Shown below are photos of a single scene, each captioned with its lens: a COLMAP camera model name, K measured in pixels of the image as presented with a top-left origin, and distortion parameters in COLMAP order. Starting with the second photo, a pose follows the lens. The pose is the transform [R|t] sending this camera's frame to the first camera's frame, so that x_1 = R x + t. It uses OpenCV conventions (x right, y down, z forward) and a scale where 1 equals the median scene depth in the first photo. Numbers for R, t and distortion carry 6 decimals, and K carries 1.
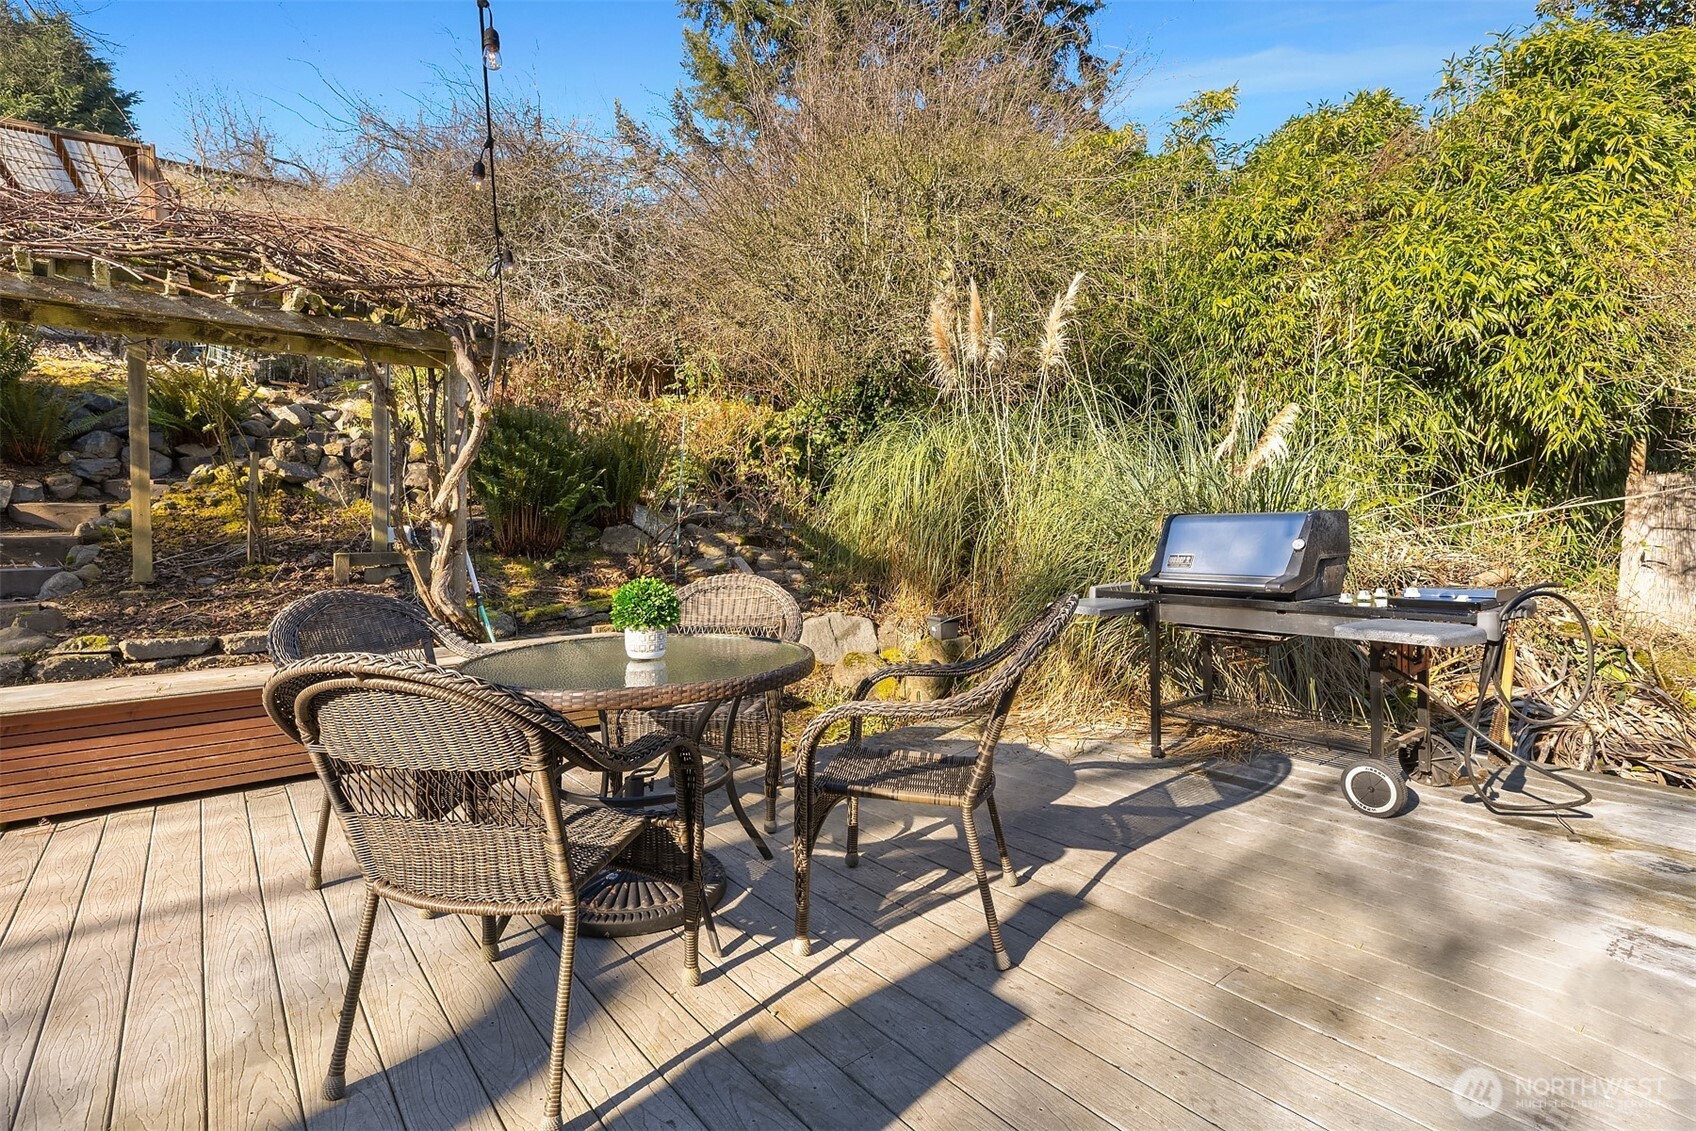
lens RADIAL K [[775.0, 0, 843.5], [0, 775.0, 558.2], [0, 0, 1]] dist [-0.005078, -0.000823]
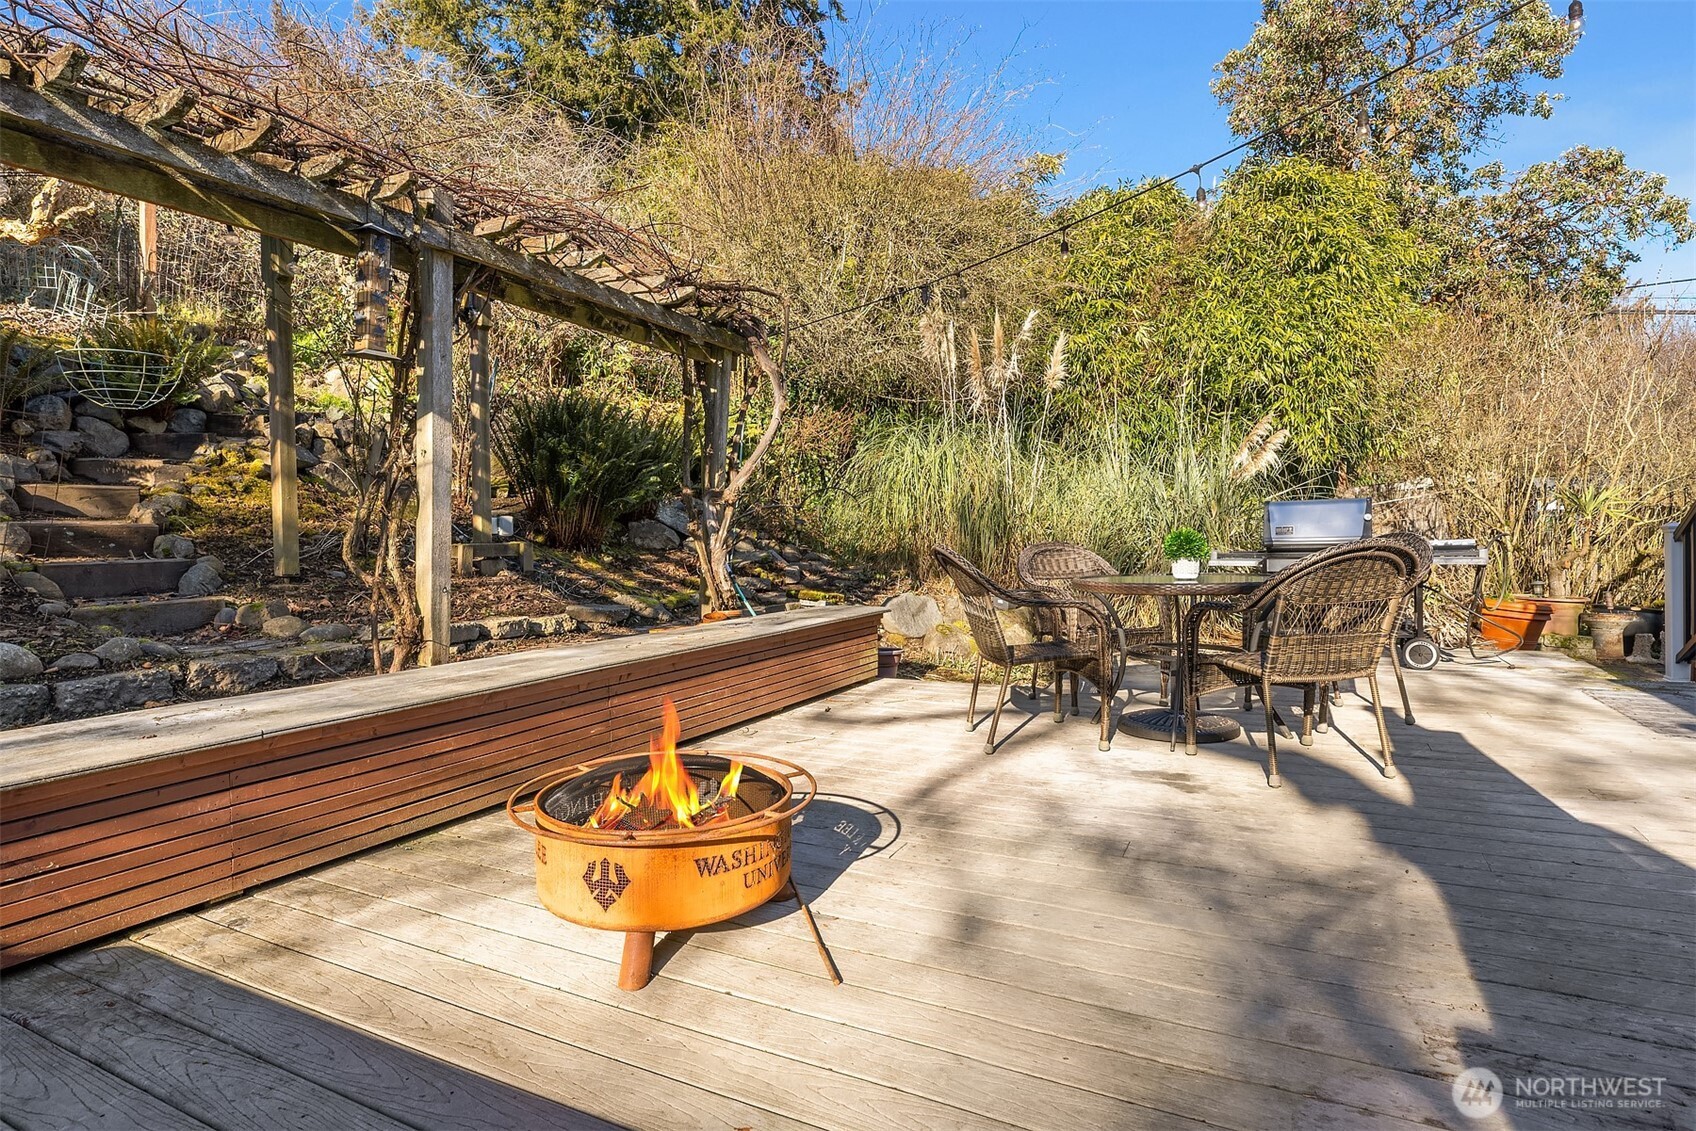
lens RADIAL K [[859.4, 0, 844.2], [0, 859.4, 580.8], [0, 0, 1]] dist [-0.000804, -0.000826]
pose [[0.916424, -0.027046, 0.399295, -0.508375], [0.025414, 0.999633, 0.009383, 0.031639], [-0.399402, 0.001549, 0.916775, -0.106153]]
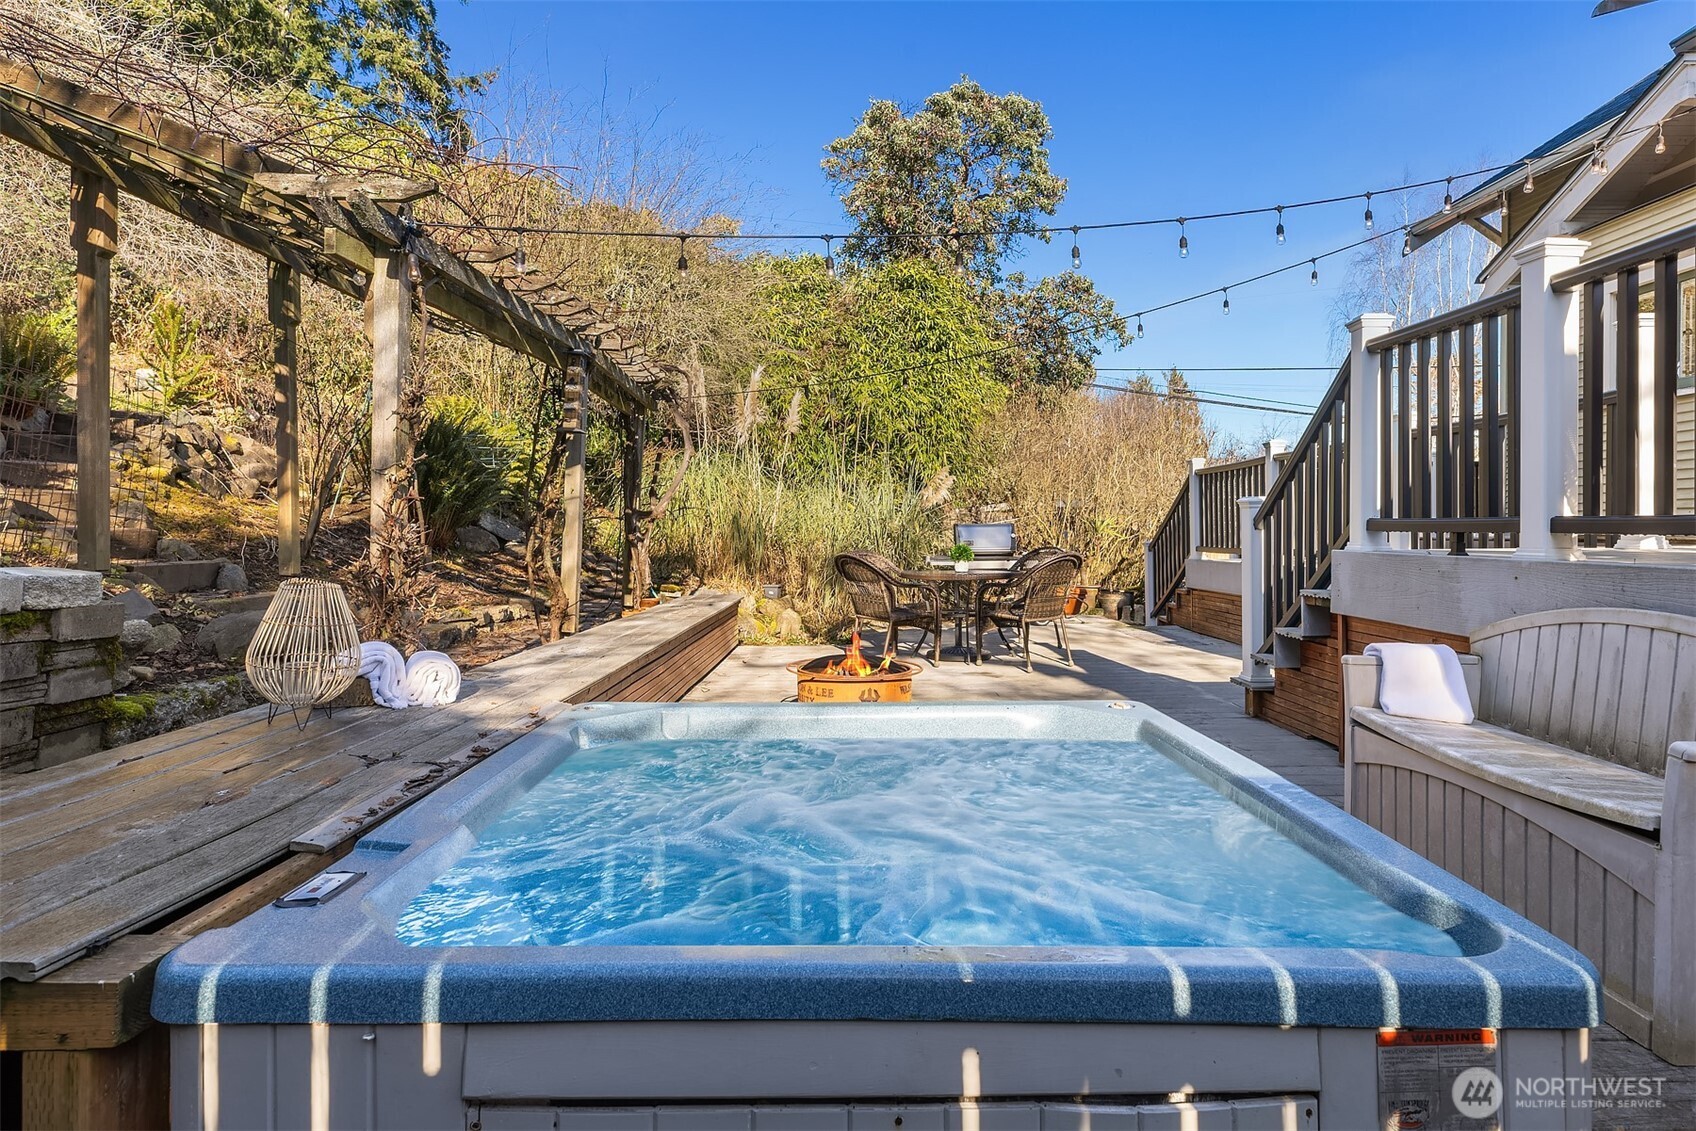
lens RADIAL K [[890.1, 0, 848.0], [0, 890.1, 565.5], [0, 0, 1]] dist [0.000963, 0.000155]
pose [[0.622556, -0.020513, 0.782307, -0.970902], [0.029995, 0.999547, 0.002340, 0.027581], [-0.782001, 0.022009, 0.622889, -0.222409]]
